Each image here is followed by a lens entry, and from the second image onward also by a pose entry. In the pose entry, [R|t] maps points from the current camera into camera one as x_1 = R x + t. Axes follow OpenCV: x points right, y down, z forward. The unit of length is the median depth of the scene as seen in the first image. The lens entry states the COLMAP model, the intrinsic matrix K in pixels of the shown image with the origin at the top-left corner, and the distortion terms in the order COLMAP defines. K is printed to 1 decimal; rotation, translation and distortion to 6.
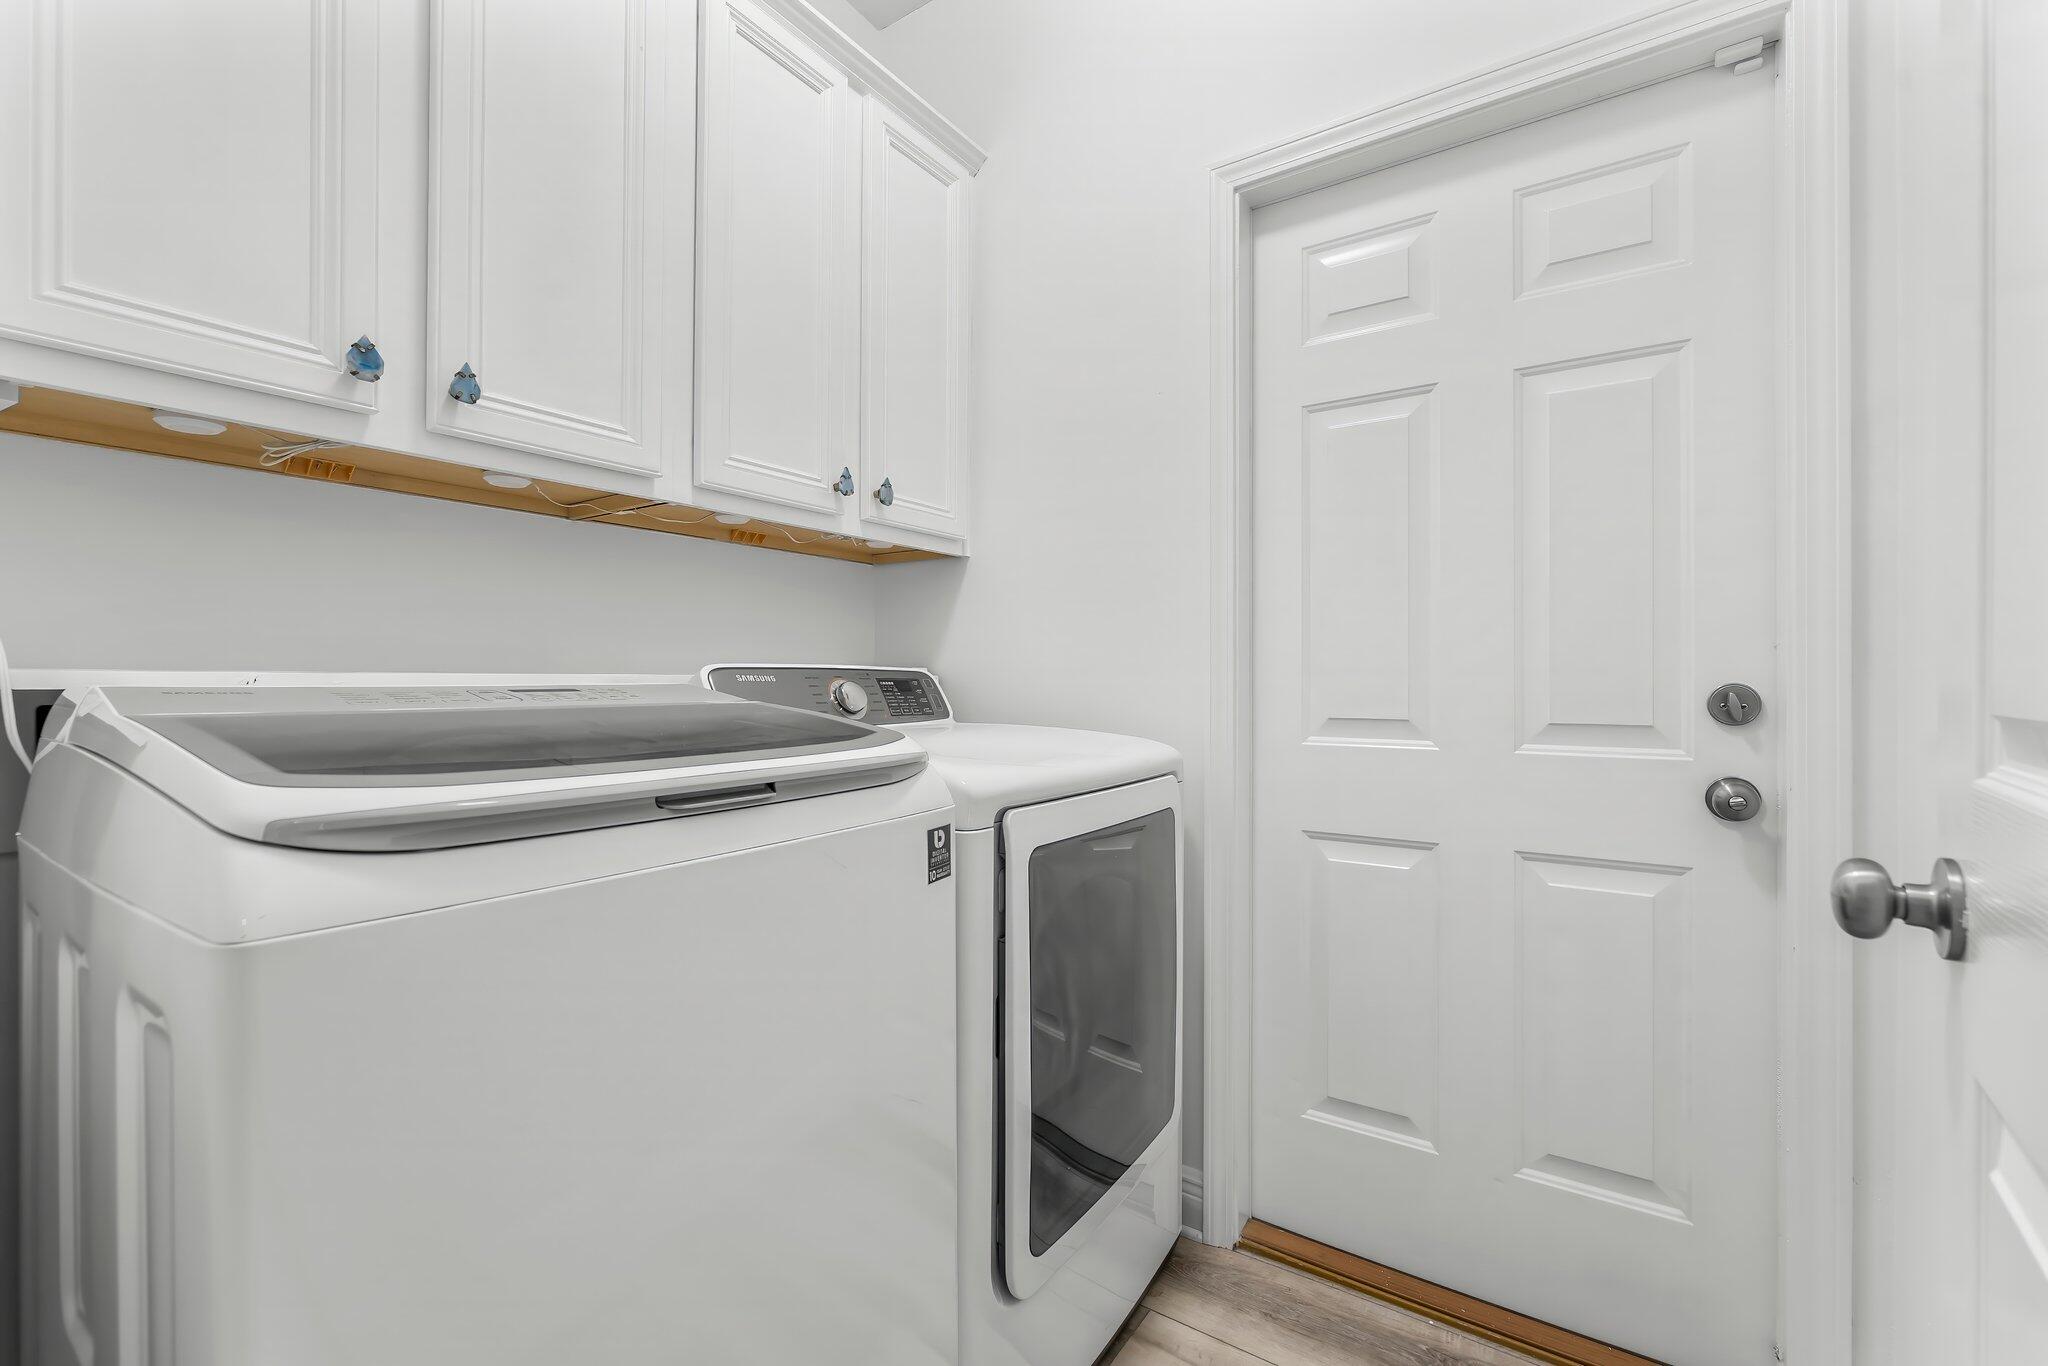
lens RADIAL K [[869.3, 0, 1024.0], [0, 869.3, 683.0], [0, 0, 1]] dist [-0.000099, -0.000008]
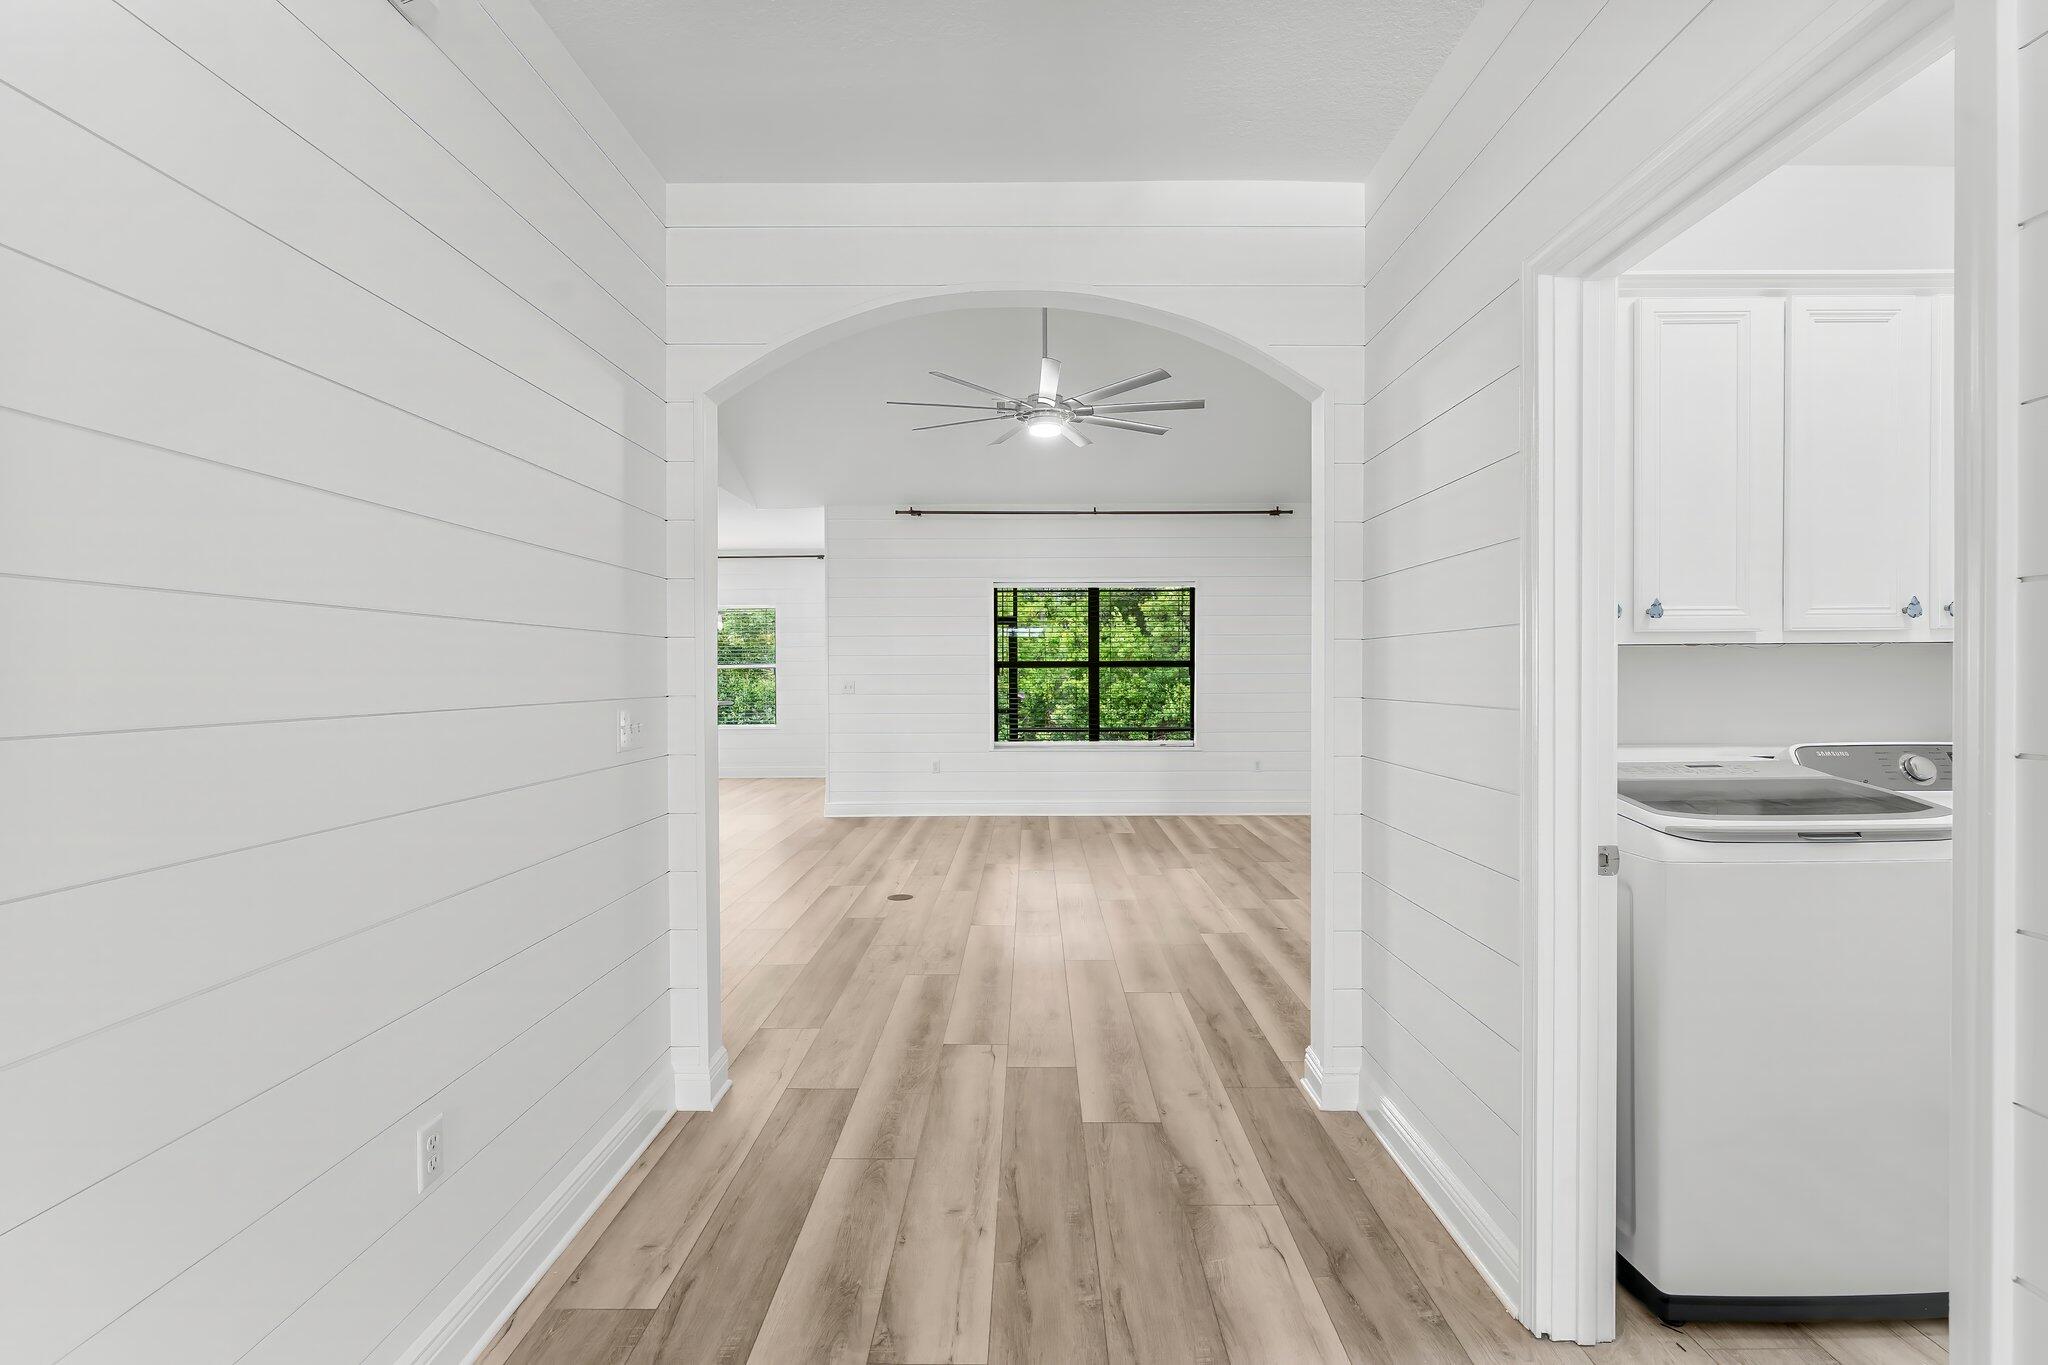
lens RADIAL K [[946.1, 0, 1032.3], [0, 946.1, 670.2], [0, 0, 1]] dist [-0.002255, 0.000275]
pose [[0.566637, -0.001973, -0.823965, 0.269476], [0.004385, 0.999990, 0.000621, -0.168834], [0.823956, -0.003965, 0.566641, -1.137967]]
